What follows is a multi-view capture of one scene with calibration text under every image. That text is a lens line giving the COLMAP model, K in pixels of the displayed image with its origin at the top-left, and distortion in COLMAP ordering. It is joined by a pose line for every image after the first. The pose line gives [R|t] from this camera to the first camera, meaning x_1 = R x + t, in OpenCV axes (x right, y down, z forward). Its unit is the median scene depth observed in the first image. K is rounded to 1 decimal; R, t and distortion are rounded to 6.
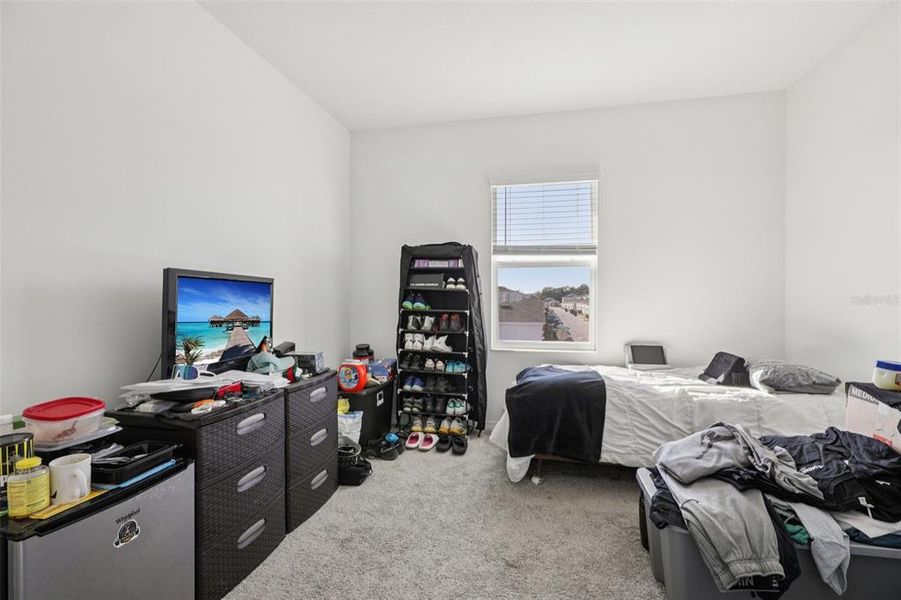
lens RADIAL K [[401.9, 0, 453.3], [0, 401.9, 298.9], [0, 0, 1]] dist [0.005830, 0.000094]
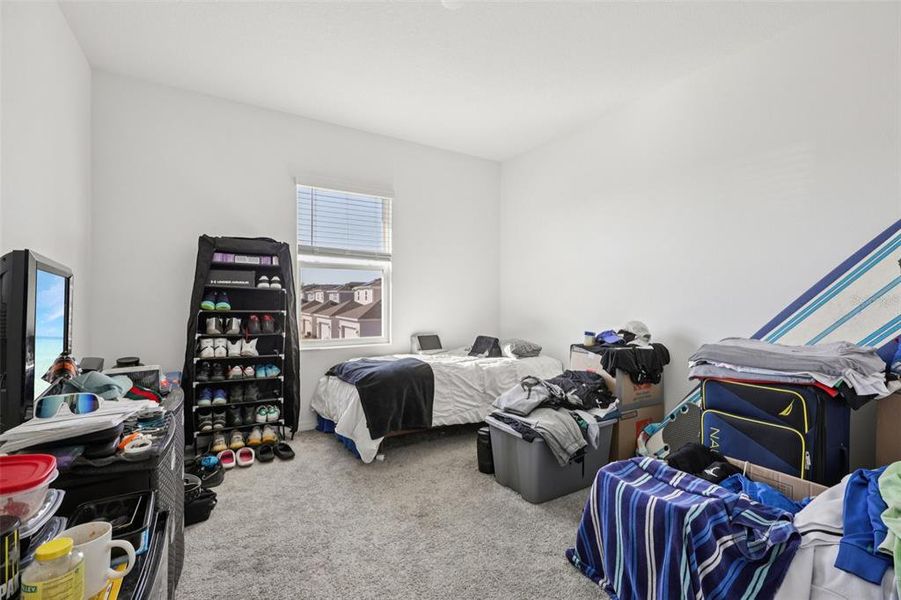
lens RADIAL K [[401.9, 0, 449.0], [0, 401.9, 299.7], [0, 0, 1]] dist [0.005830, 0.000094]
pose [[0.723038, 0.001293, 0.690807, -0.340832], [-0.003026, 0.999995, 0.001295, 0.000478], [-0.690801, -0.003026, 0.723038, 0.029816]]
